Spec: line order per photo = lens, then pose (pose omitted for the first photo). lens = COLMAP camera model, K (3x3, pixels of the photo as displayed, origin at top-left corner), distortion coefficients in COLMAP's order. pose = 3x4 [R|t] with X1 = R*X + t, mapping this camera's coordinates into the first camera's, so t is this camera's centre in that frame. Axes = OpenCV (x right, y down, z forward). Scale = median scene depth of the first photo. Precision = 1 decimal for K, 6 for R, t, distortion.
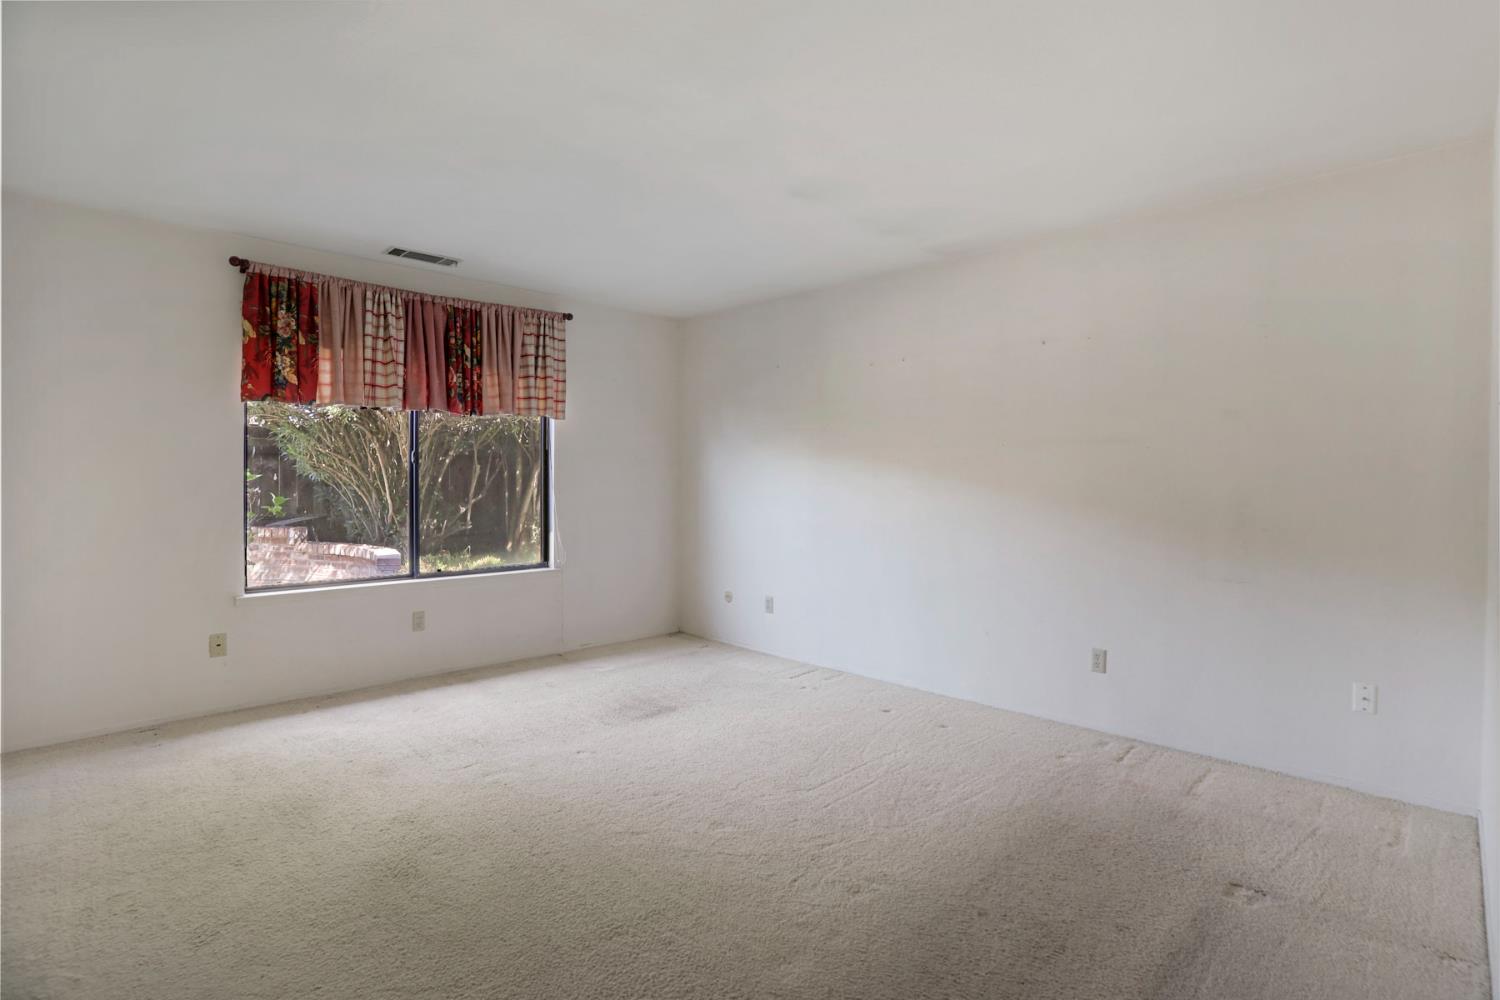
lens RADIAL K [[732.6, 0, 760.7], [0, 732.6, 480.4], [0, 0, 1]] dist [-0.057286, 0.020775]
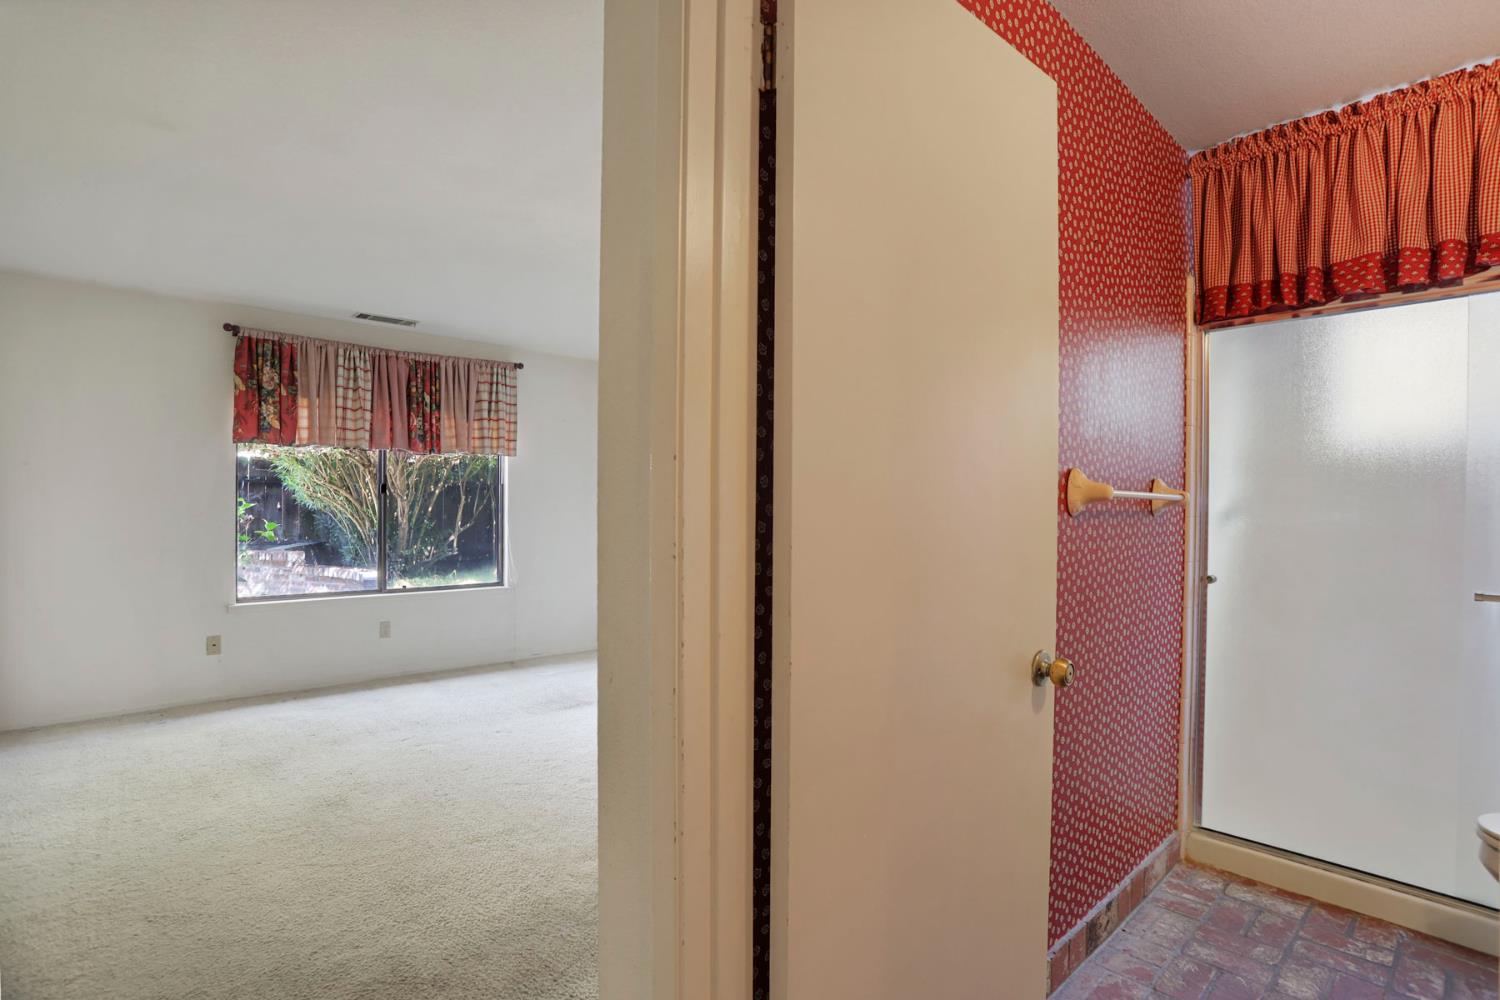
lens RADIAL K [[732.6, 0, 745.7], [0, 732.6, 508.9], [0, 0, 1]] dist [-0.057286, 0.020775]
pose [[0.999524, 0.002267, -0.030752, 0.146118], [-0.002332, 0.999995, -0.002081, 0.000761], [0.030747, 0.002152, 0.999525, -0.149194]]
